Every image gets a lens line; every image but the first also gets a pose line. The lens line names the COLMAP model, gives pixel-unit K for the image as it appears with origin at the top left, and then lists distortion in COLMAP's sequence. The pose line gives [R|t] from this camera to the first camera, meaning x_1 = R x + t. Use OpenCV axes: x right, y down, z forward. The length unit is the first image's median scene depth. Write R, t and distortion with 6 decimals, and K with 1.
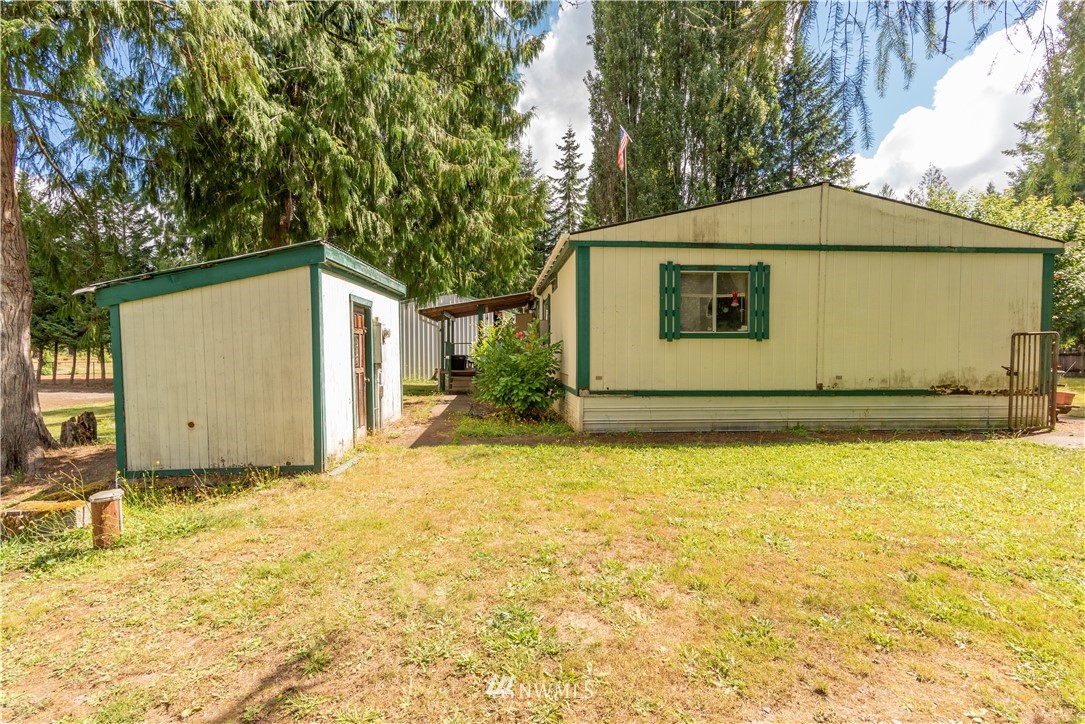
lens RADIAL K [[542.6, 0, 538.5], [0, 542.6, 359.4], [0, 0, 1]] dist [0.026074, -0.000102]
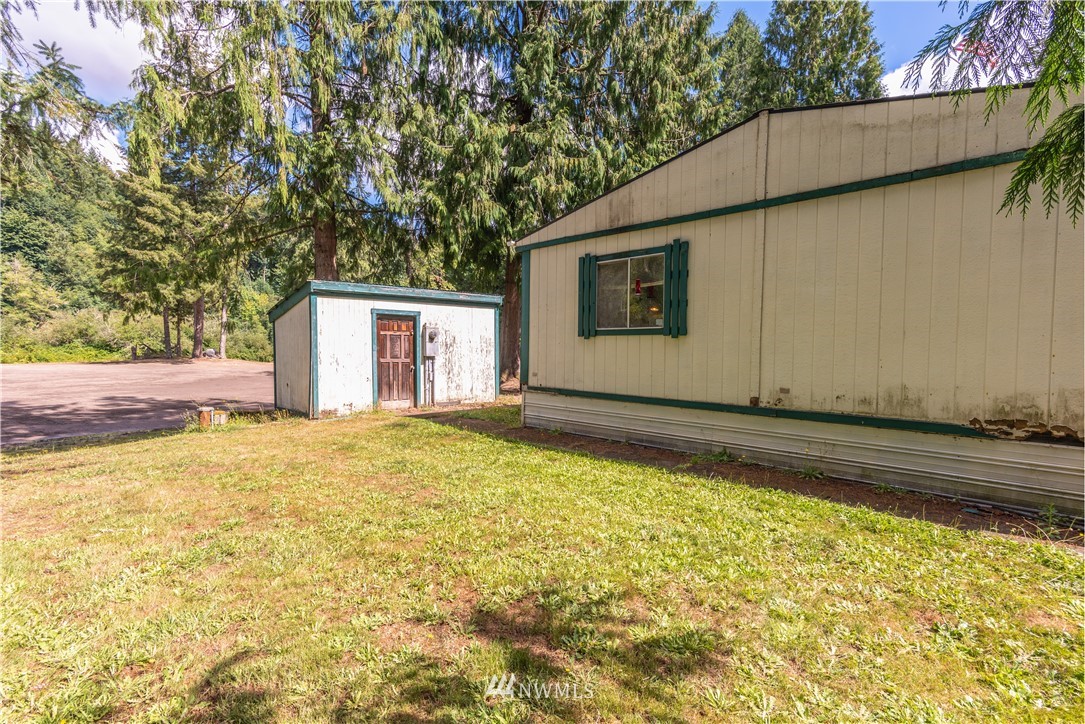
lens RADIAL K [[542.6, 0, 538.5], [0, 542.6, 359.4], [0, 0, 1]] dist [0.026074, -0.000102]
pose [[0.619778, 0.022046, -0.784467, 0.909001], [-0.031419, 0.999501, 0.003266, 0.001862], [0.784148, 0.022623, 0.620162, 0.349021]]
